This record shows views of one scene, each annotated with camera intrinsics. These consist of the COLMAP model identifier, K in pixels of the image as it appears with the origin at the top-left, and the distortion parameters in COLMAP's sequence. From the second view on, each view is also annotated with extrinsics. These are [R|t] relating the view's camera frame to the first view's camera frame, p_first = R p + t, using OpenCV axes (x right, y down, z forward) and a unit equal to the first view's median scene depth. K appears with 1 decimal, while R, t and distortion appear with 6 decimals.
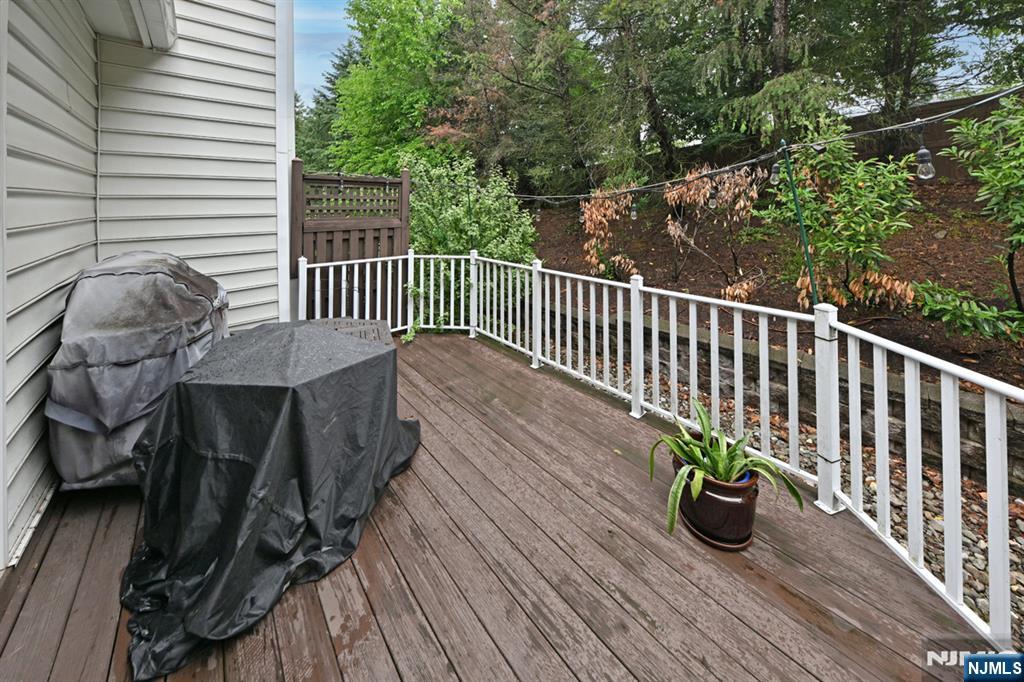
lens RADIAL K [[331.5, 0, 511.6], [0, 331.5, 309.6], [0, 0, 1]] dist [0.000085, -0.000003]
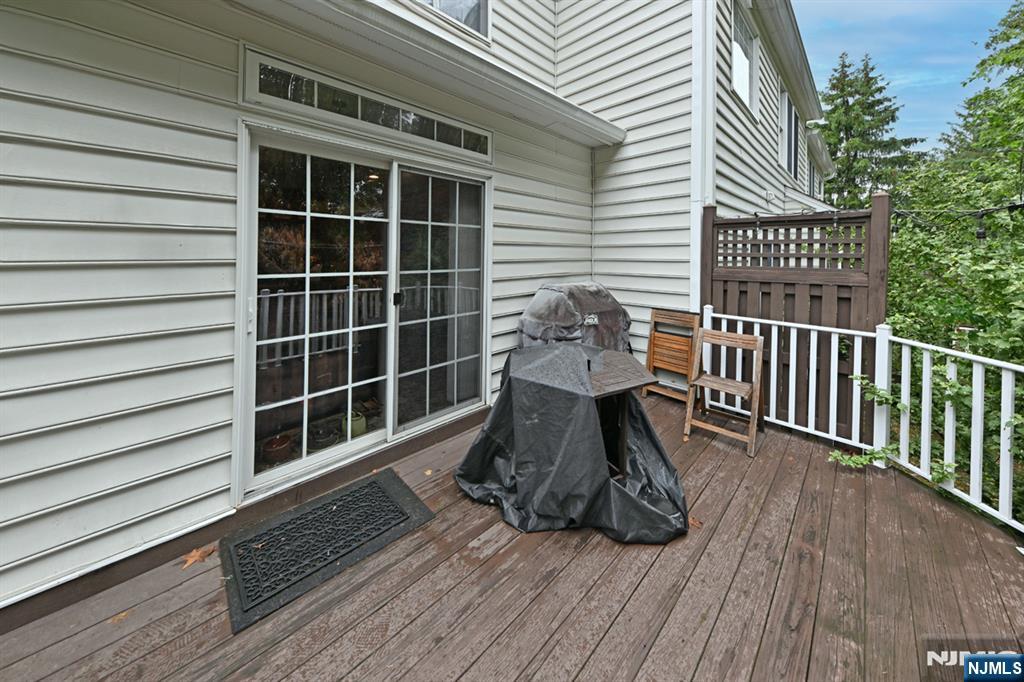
lens RADIAL K [[335.5, 0, 512.0], [0, 335.5, 341.0], [0, 0, 1]] dist [-0.000148, -0.000030]
pose [[0.047929, 0.257321, -0.965137, 0.361594], [-0.303654, 0.924269, 0.231345, -0.128507], [0.951576, 0.281979, 0.122436, 0.416141]]
